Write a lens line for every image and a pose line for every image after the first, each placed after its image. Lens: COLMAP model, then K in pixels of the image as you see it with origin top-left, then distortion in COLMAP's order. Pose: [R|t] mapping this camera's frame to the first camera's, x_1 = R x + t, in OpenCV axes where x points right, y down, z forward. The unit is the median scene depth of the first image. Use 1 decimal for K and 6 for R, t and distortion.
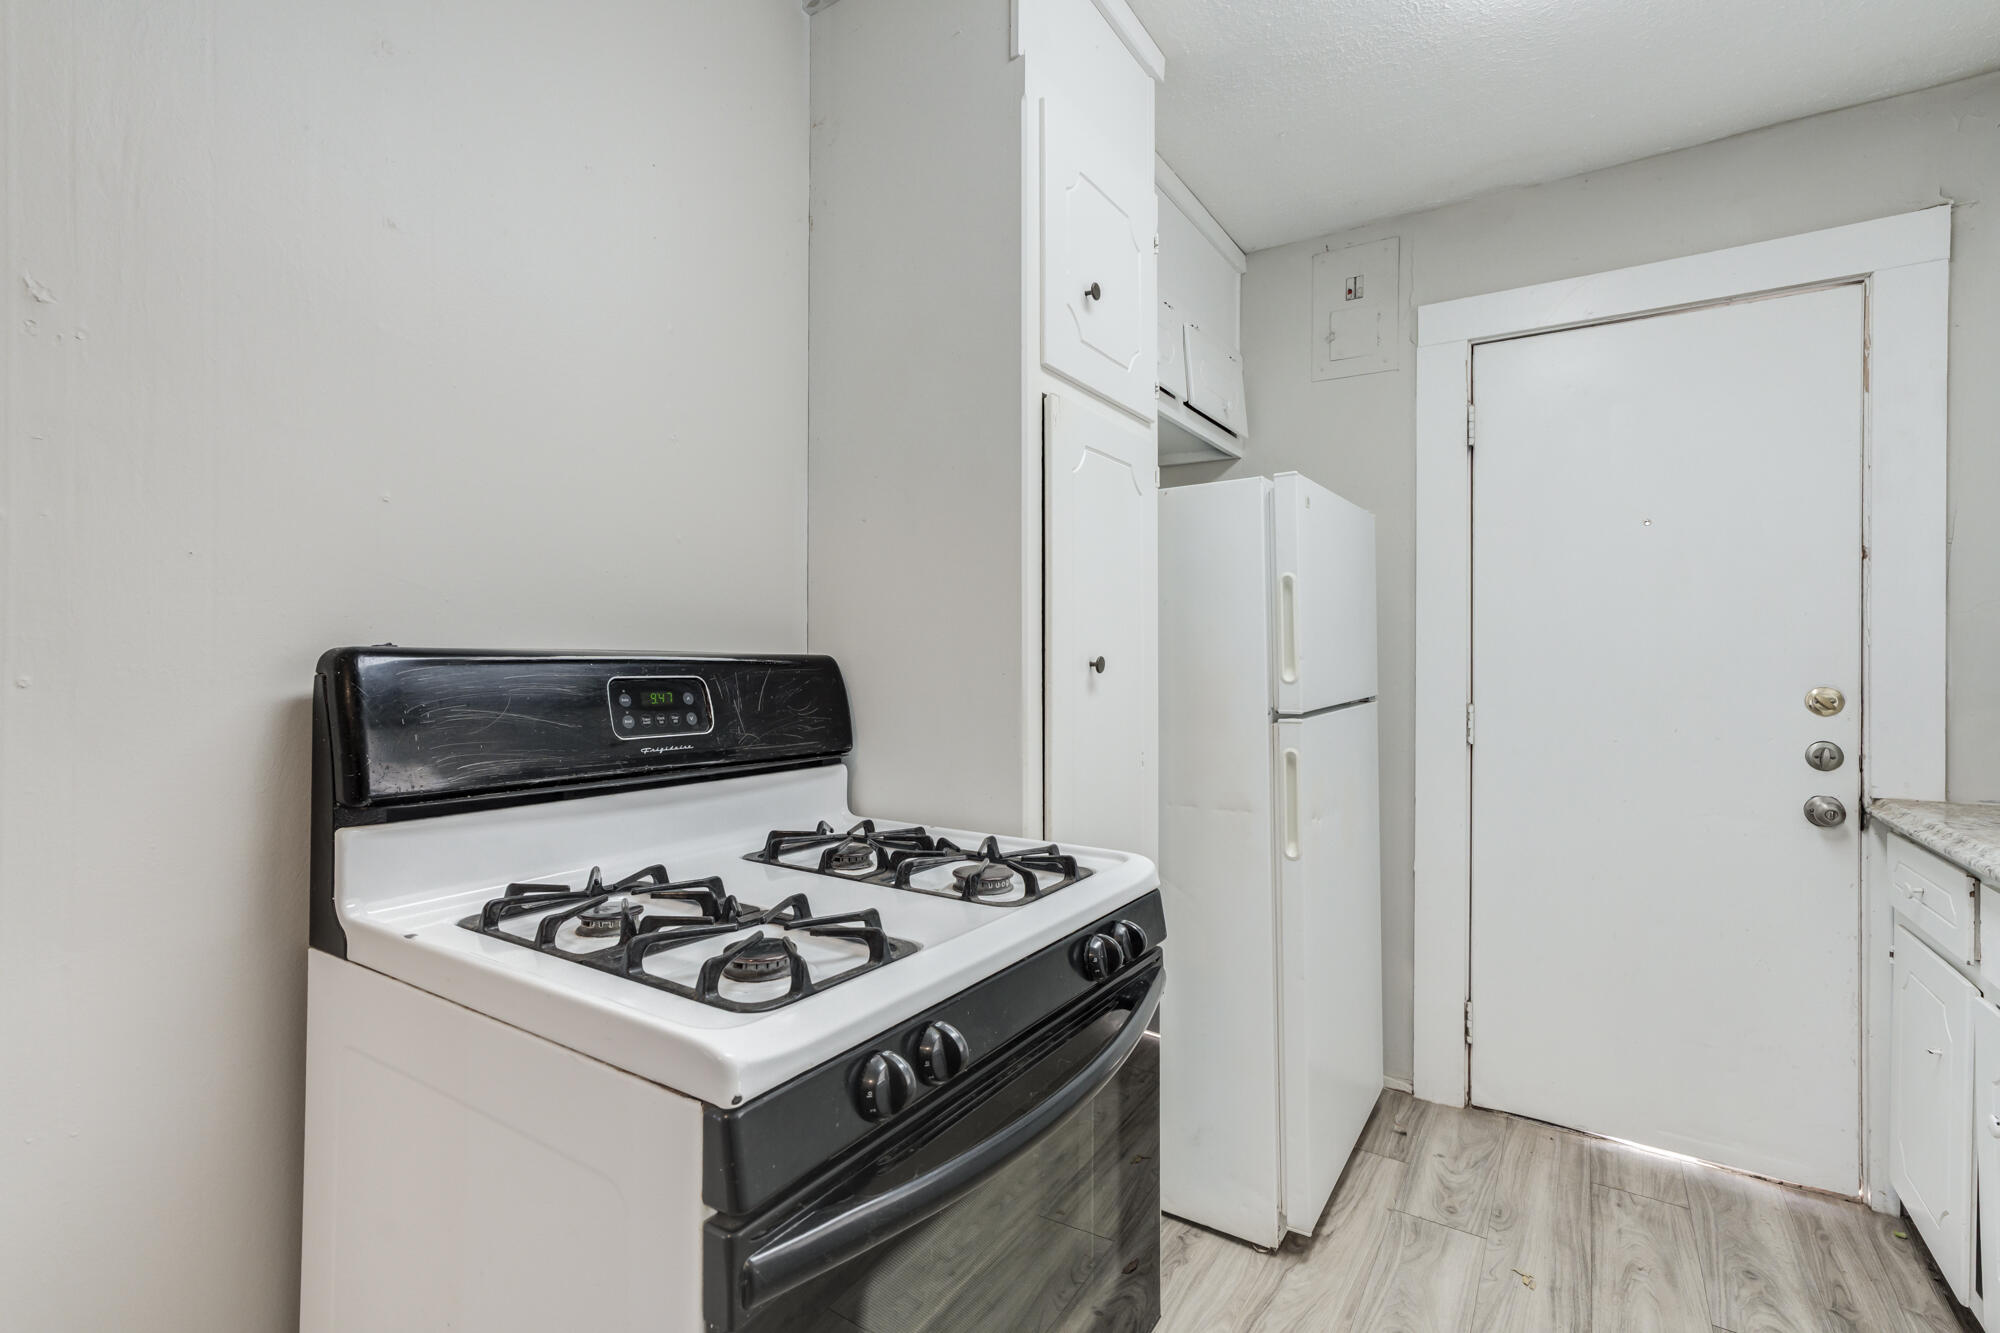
lens RADIAL K [[903.2, 0, 984.3], [0, 903.2, 653.9], [0, 0, 1]] dist [-0.014107, 0.010354]
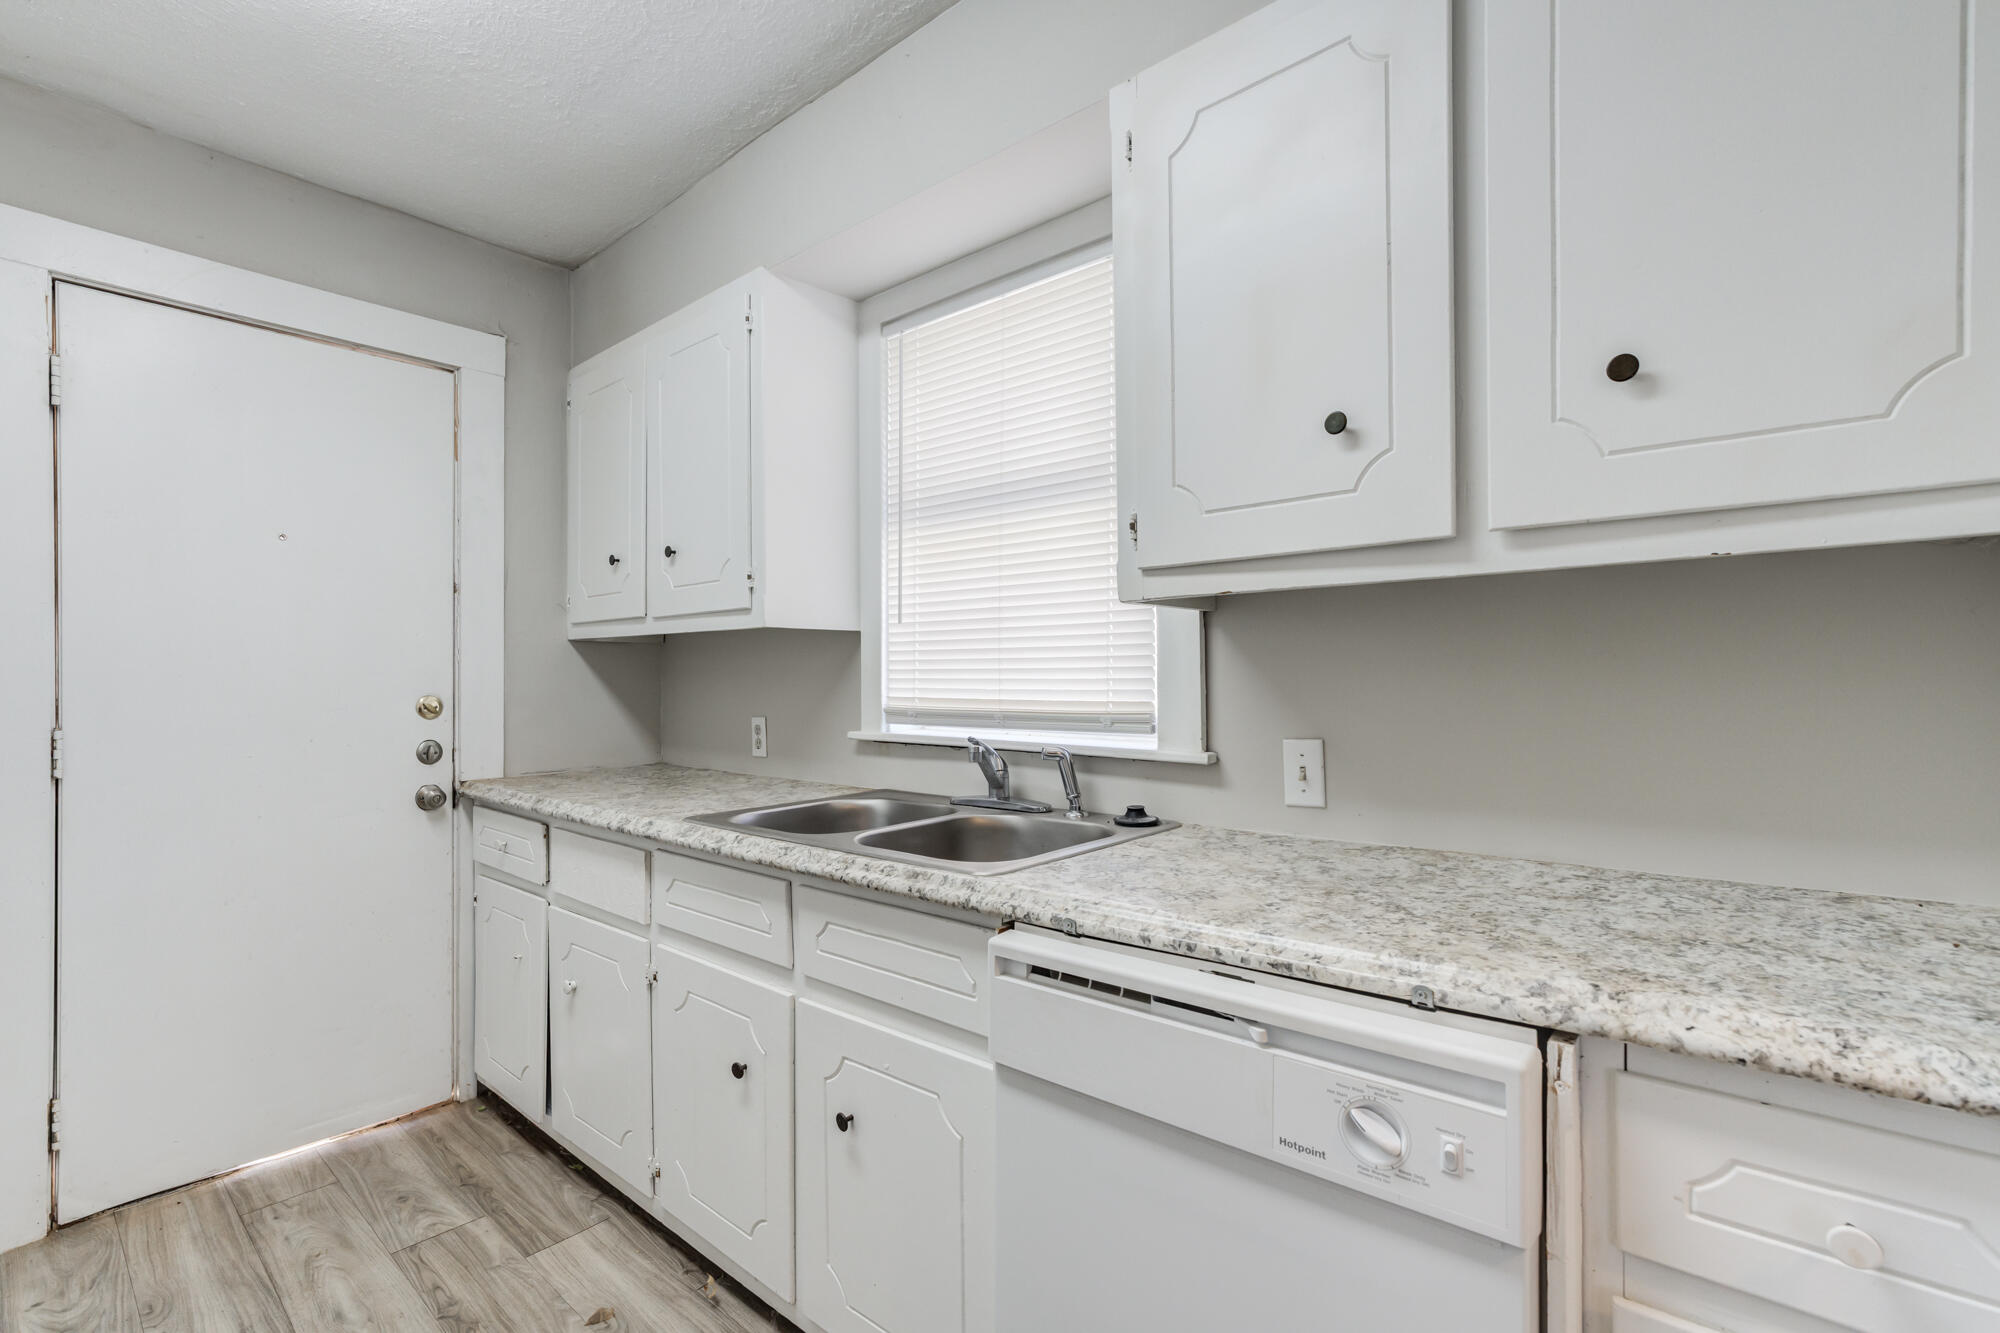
lens RADIAL K [[924.8, 0, 1002.2], [0, 924.8, 680.5], [0, 0, 1]] dist [-0.014289, 0.014979]
pose [[0.142393, -0.009815, 0.989762, -0.197239], [-0.005192, 0.999930, 0.010663, -0.000532], [-0.989797, -0.006657, 0.142332, 0.058392]]
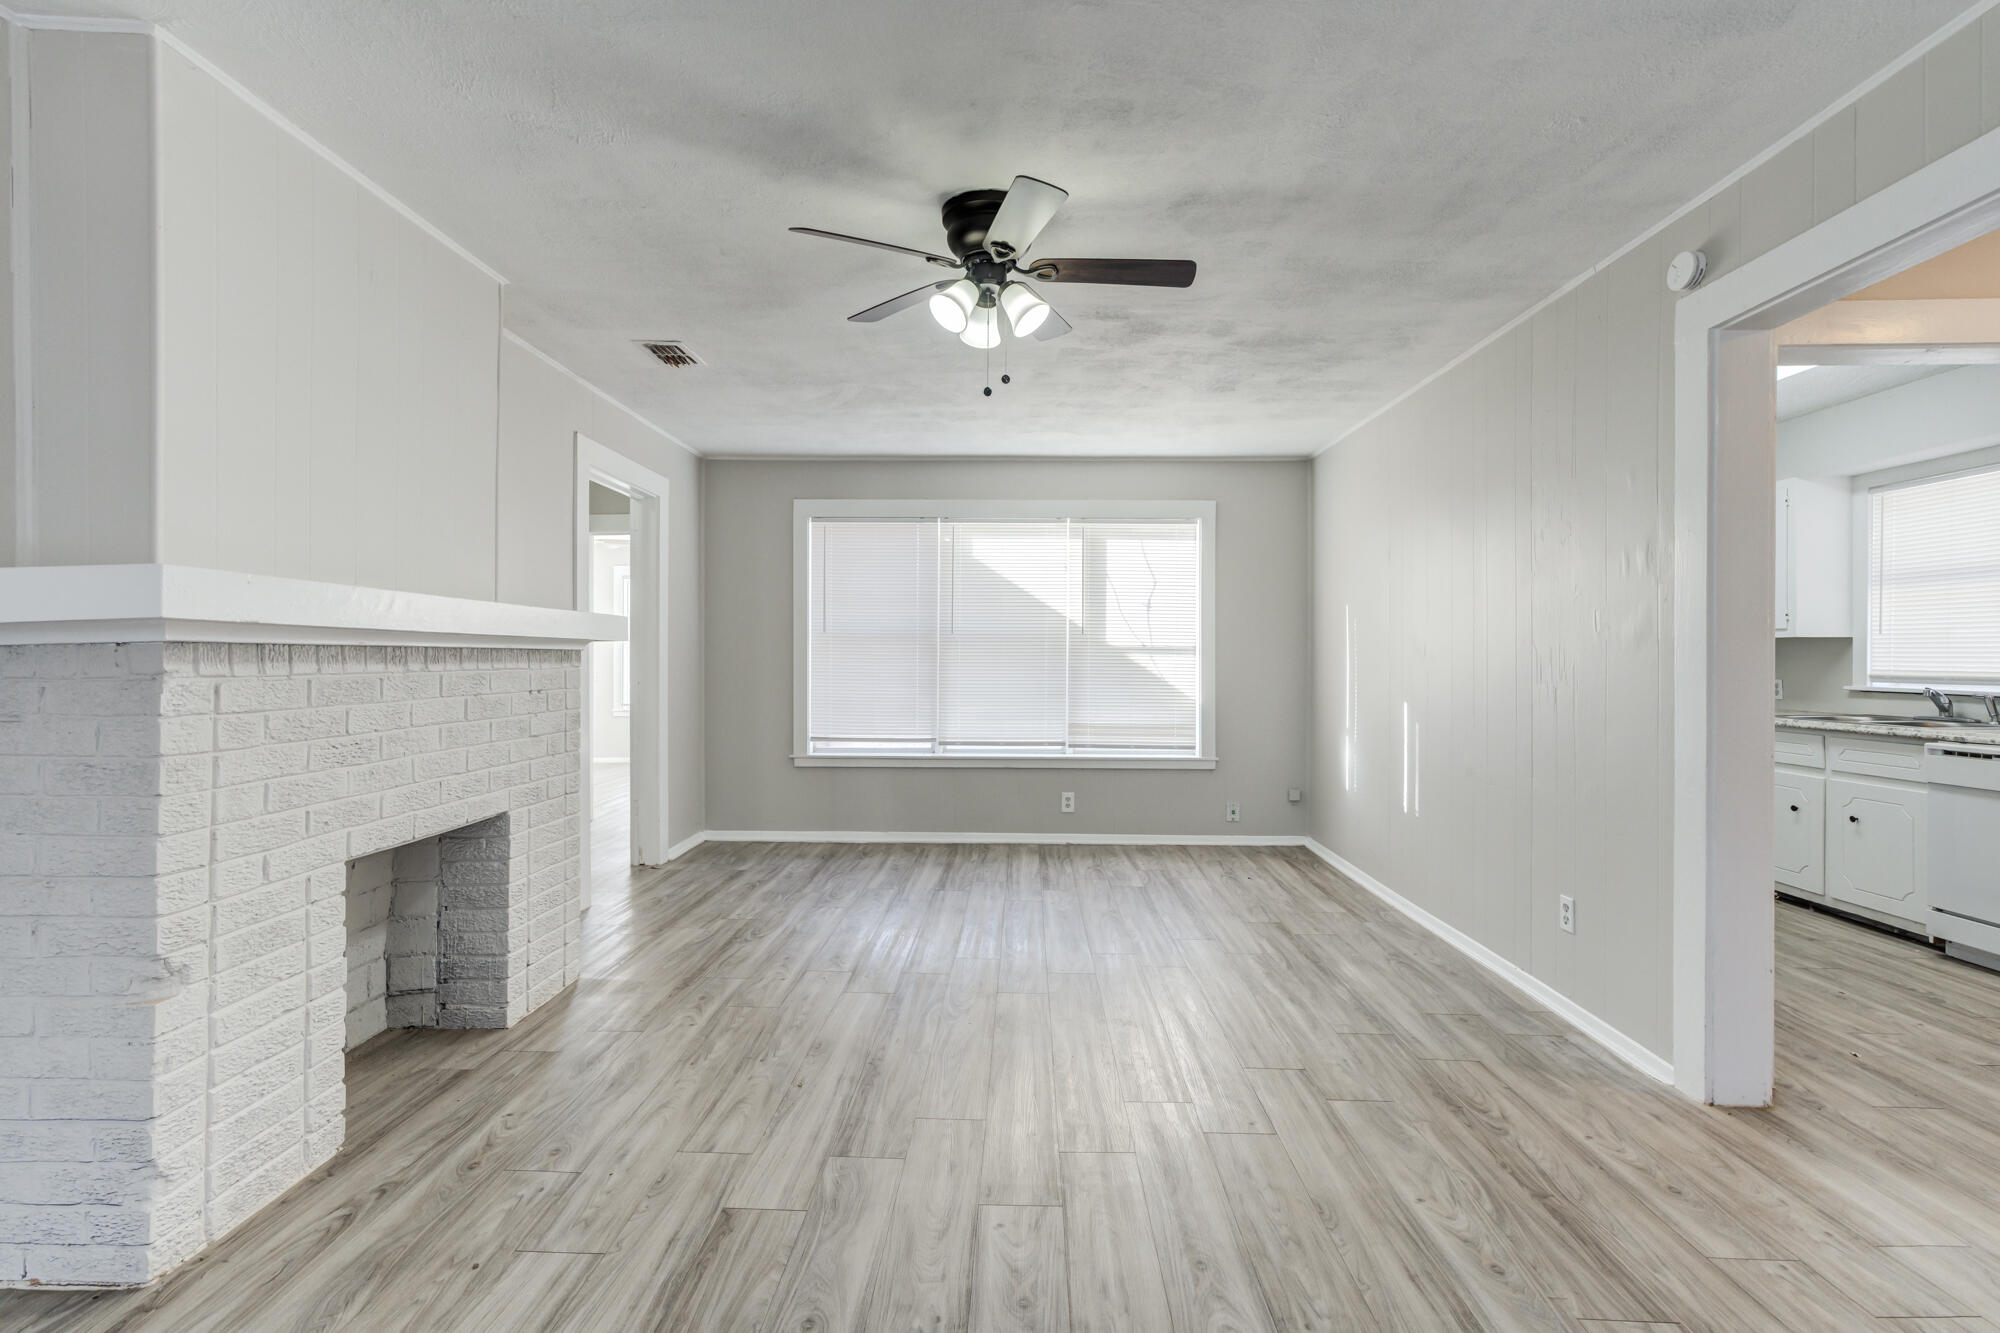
lens RADIAL K [[912.5, 0, 977.5], [0, 912.5, 653.6], [0, 0, 1]] dist [-0.020166, 0.014968]
pose [[0.853570, -0.001167, 0.520976, -2.260745], [-0.004679, 0.999940, 0.009905, -0.021340], [-0.520957, -0.010892, 0.853514, -0.431396]]
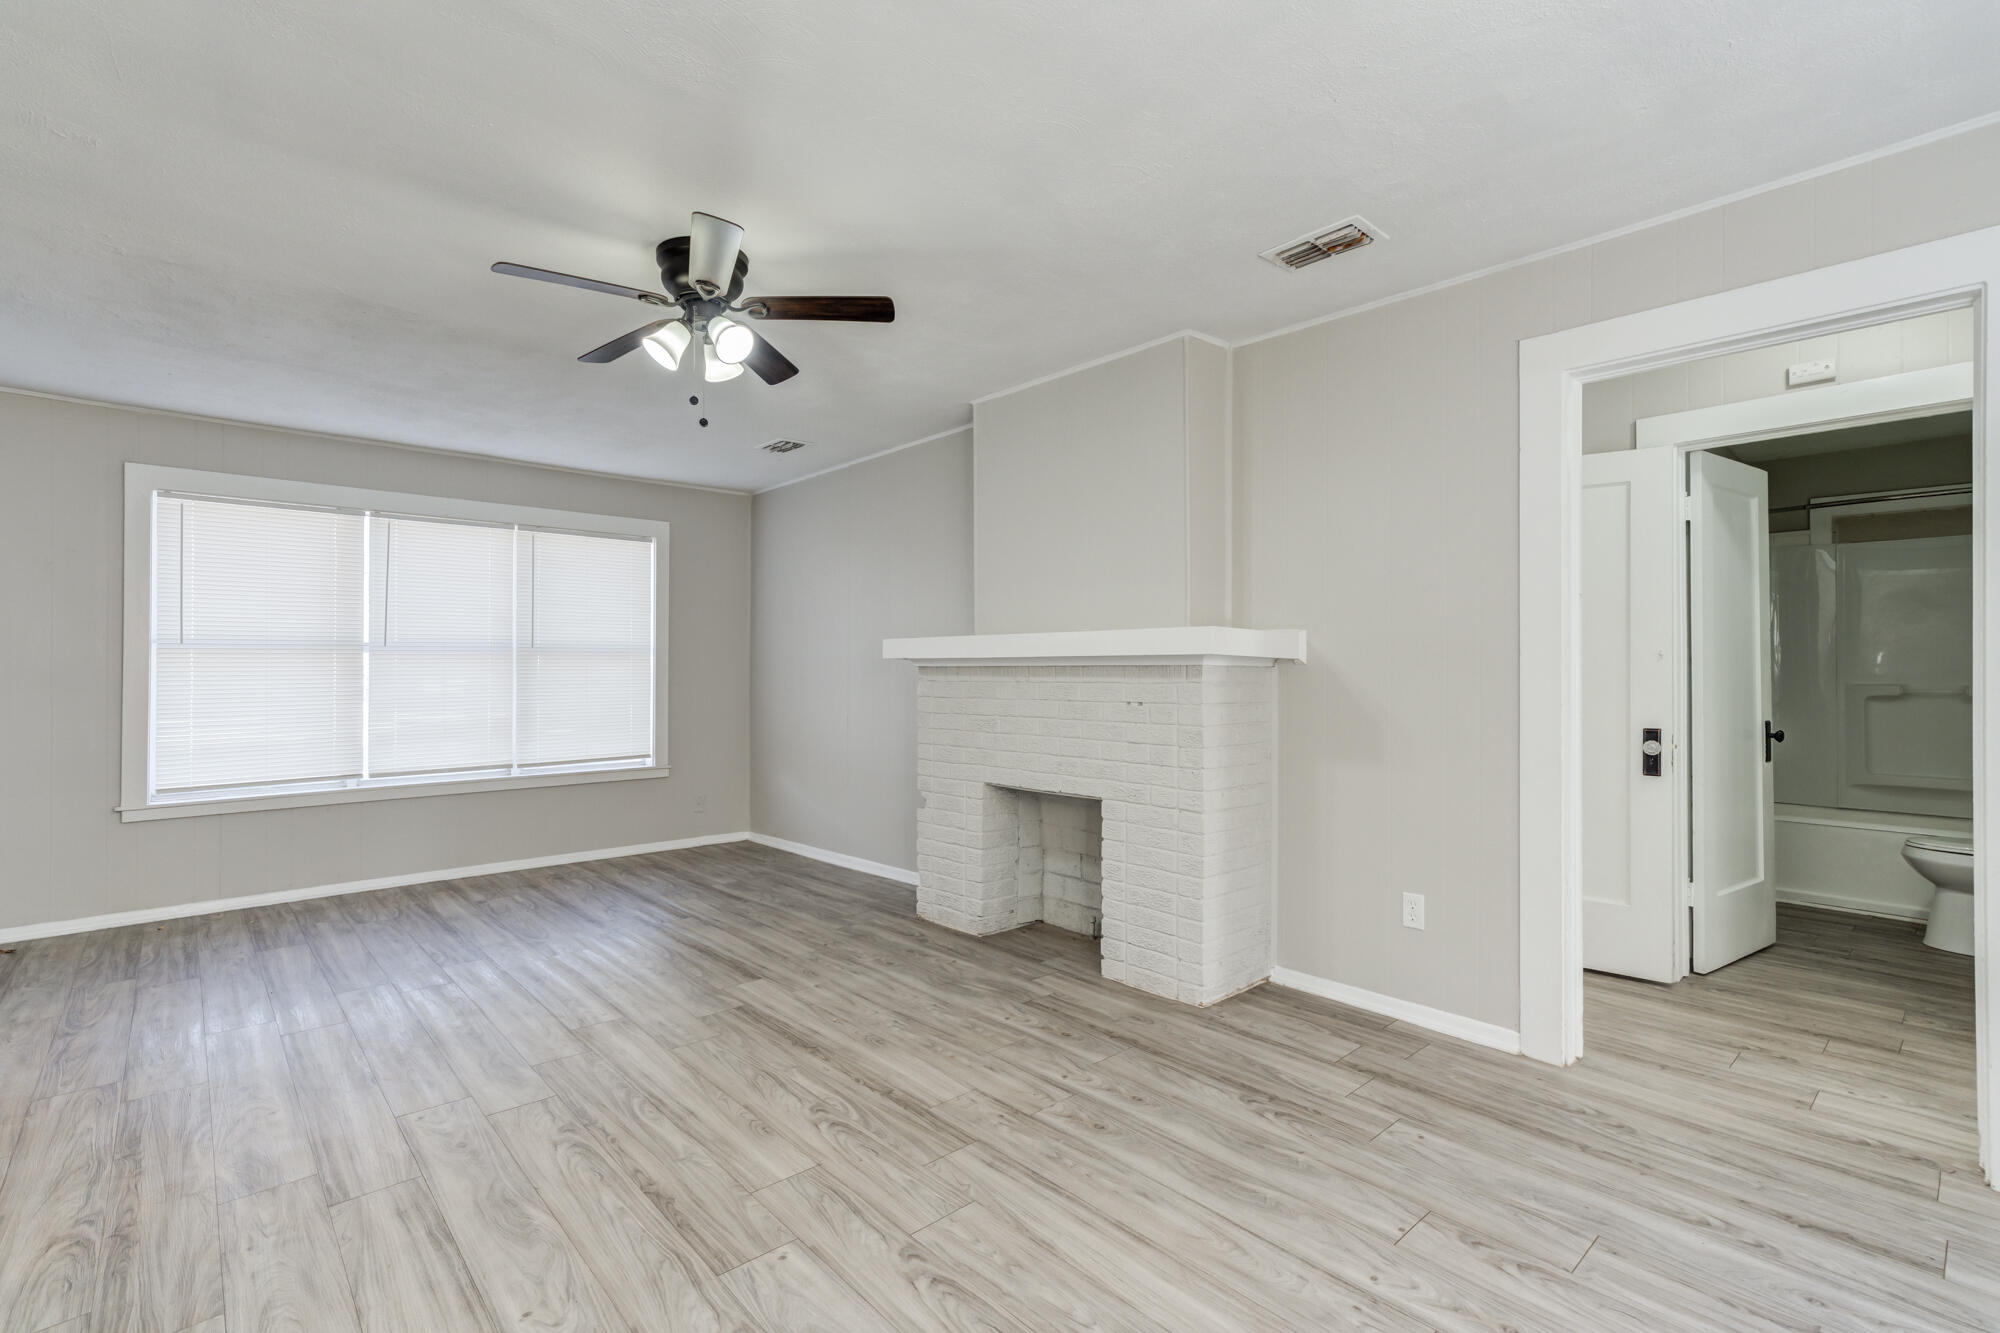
lens RADIAL K [[932.2, 0, 981.1], [0, 932.2, 657.8], [0, 0, 1]] dist [-0.016424, 0.014064]
pose [[-0.247047, -0.019368, -0.968810, -0.277921], [0.010228, 0.999692, -0.022594, 0.012670], [0.968950, -0.015491, -0.246772, 1.454690]]
